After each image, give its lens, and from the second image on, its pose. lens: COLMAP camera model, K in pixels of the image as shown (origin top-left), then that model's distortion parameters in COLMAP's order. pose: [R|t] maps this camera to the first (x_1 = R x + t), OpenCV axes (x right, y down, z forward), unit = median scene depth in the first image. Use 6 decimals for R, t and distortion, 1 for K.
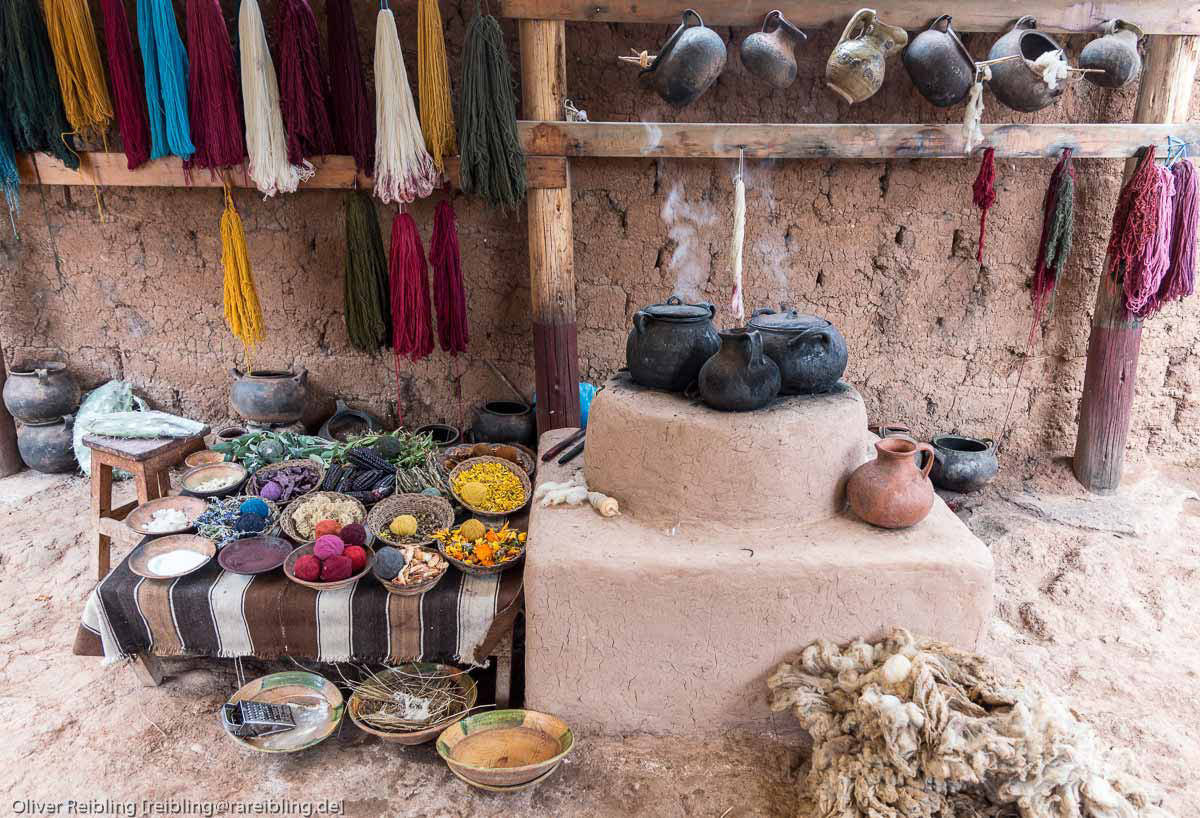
lens RADIAL K [[857.6, 0, 601.4], [0, 857.6, 409.1], [0, 0, 1]] dist [-0.000757, -0.001387]
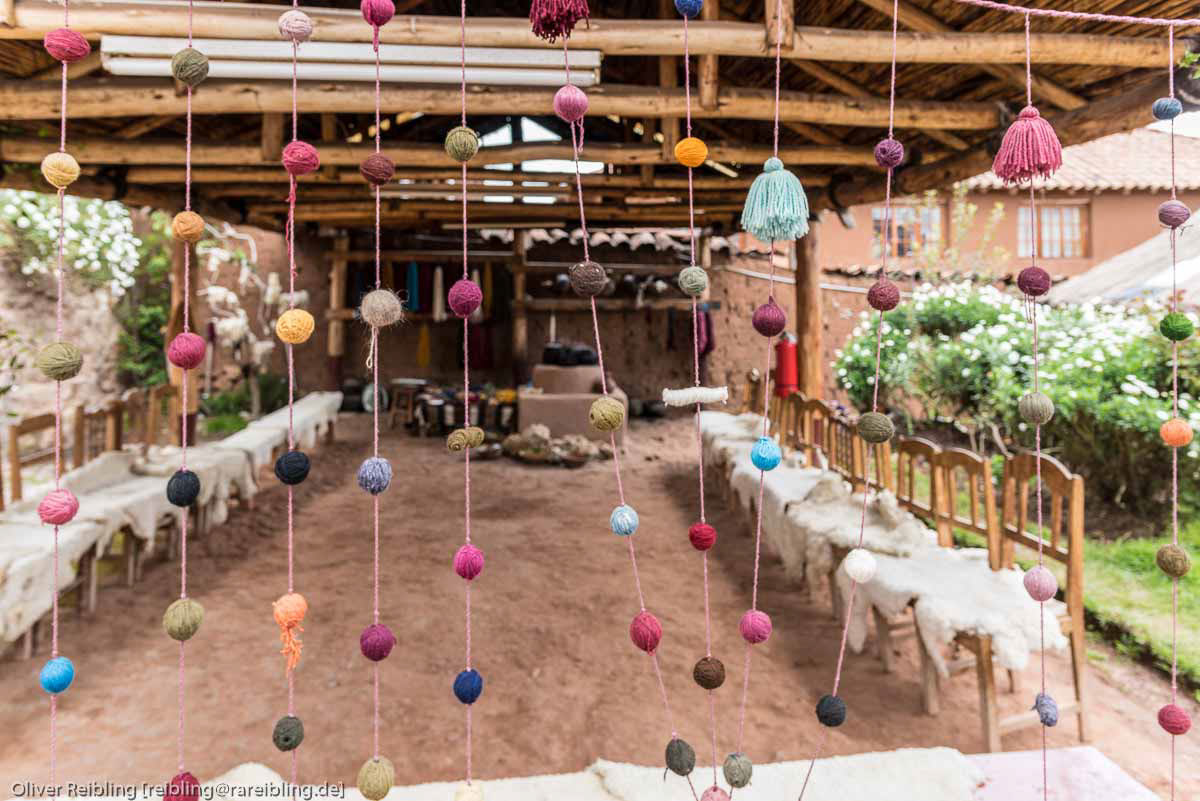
lens RADIAL K [[832.1, 0, 599.4], [0, 832.1, 399.2], [0, 0, 1]] dist [-0.000305, -0.000007]
pose [[0.997950, -0.011064, 0.063036, 0.041171], [0.021772, 0.984889, -0.171813, 0.663033], [-0.060182, 0.172833, 0.983111, -2.321540]]
